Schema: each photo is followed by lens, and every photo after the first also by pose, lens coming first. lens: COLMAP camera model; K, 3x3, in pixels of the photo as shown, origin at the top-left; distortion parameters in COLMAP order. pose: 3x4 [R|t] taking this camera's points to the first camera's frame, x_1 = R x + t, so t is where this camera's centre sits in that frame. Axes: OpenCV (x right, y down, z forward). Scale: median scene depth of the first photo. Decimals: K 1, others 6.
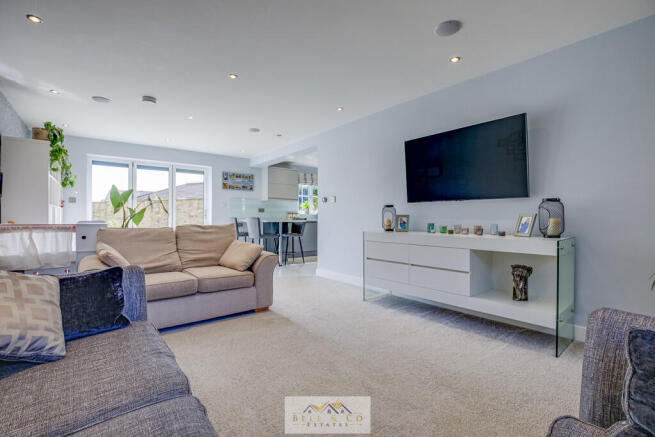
lens RADIAL K [[297.9, 0, 325.4], [0, 297.9, 216.0], [0, 0, 1]] dist [-0.013387, -0.000053]
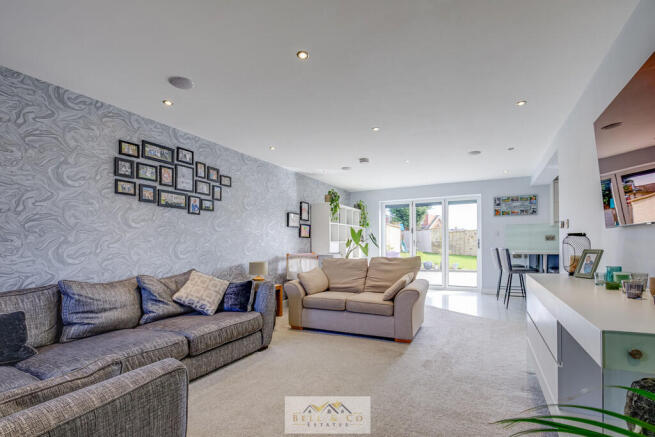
lens RADIAL K [[316.2, 0, 336.8], [0, 316.2, 239.2], [0, 0, 1]] dist [-0.030477, -0.000056]
pose [[0.424783, -0.019841, -0.905078, 0.588072], [0.014264, 0.999782, -0.015222, -0.022875], [0.905183, -0.006444, 0.424973, 0.278987]]
